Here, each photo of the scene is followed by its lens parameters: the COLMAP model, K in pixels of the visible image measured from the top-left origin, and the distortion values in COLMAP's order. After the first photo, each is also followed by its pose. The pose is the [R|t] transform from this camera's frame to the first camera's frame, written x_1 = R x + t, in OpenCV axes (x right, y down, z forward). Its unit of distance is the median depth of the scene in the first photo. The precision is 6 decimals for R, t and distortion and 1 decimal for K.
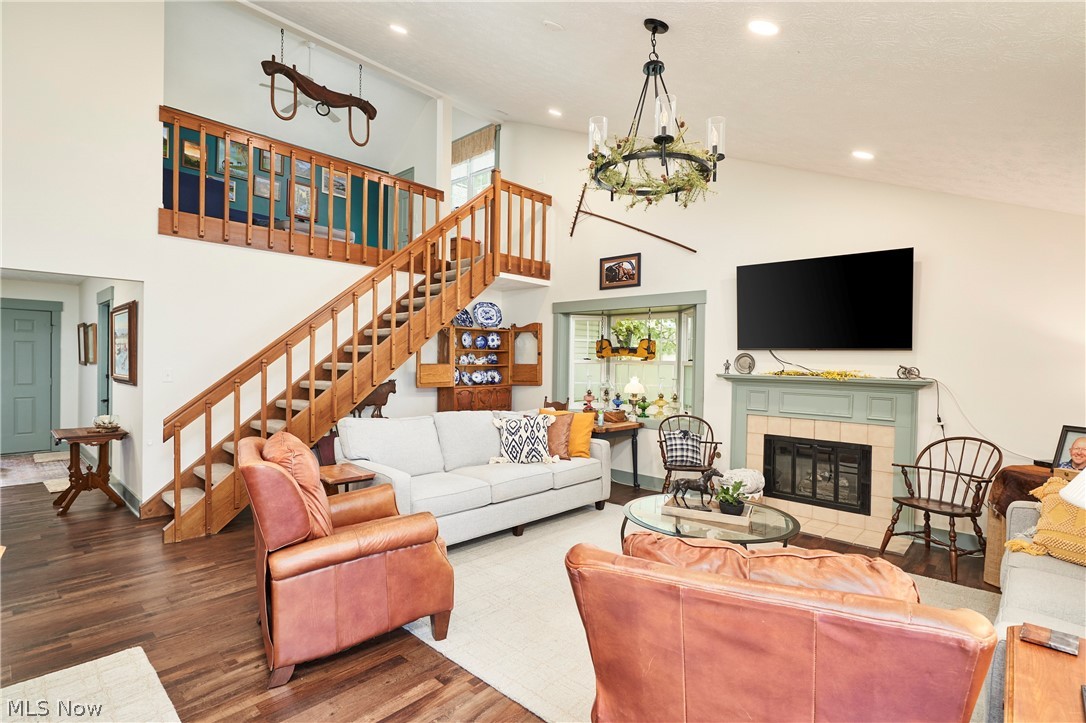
lens RADIAL K [[524.4, 0, 538.5], [0, 524.4, 363.0], [0, 0, 1]] dist [0.000125, 0.000169]
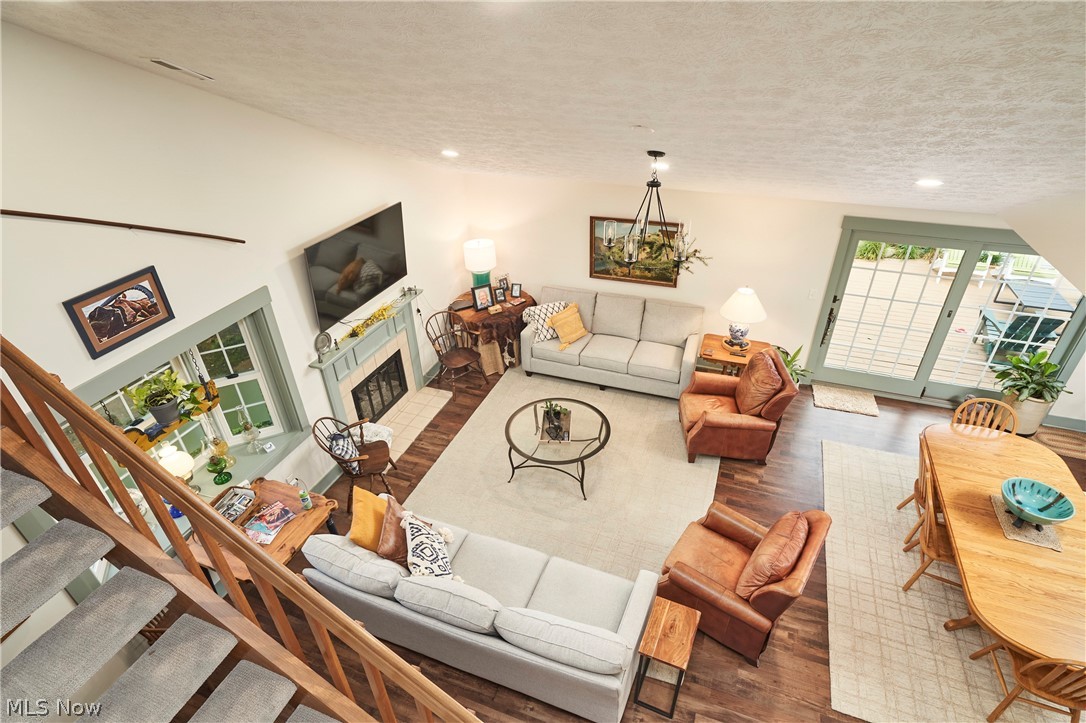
lens RADIAL K [[569.0, 0, 537.6], [0, 569.0, 366.9], [0, 0, 1]] dist [-0.051286, 0.045725]
pose [[-0.367596, -0.503118, 0.782142, -0.560359], [0.031651, 0.833770, 0.551203, -0.507562], [-0.929447, 0.227376, -0.290567, 0.943237]]
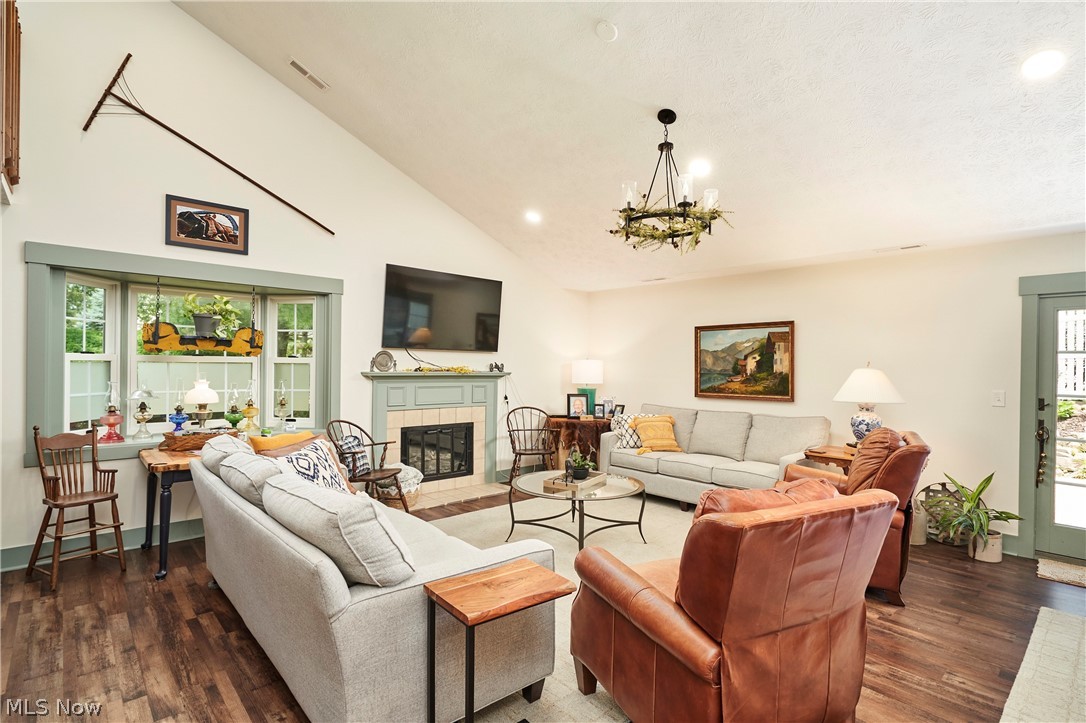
lens RADIAL K [[524.4, 0, 538.5], [0, 524.4, 363.0], [0, 0, 1]] dist [0.000125, 0.000169]
pose [[0.087168, -0.011016, 0.996133, -0.580477], [-0.006905, 0.999908, 0.011662, -0.008629], [-0.996170, -0.007895, 0.087084, 0.614528]]
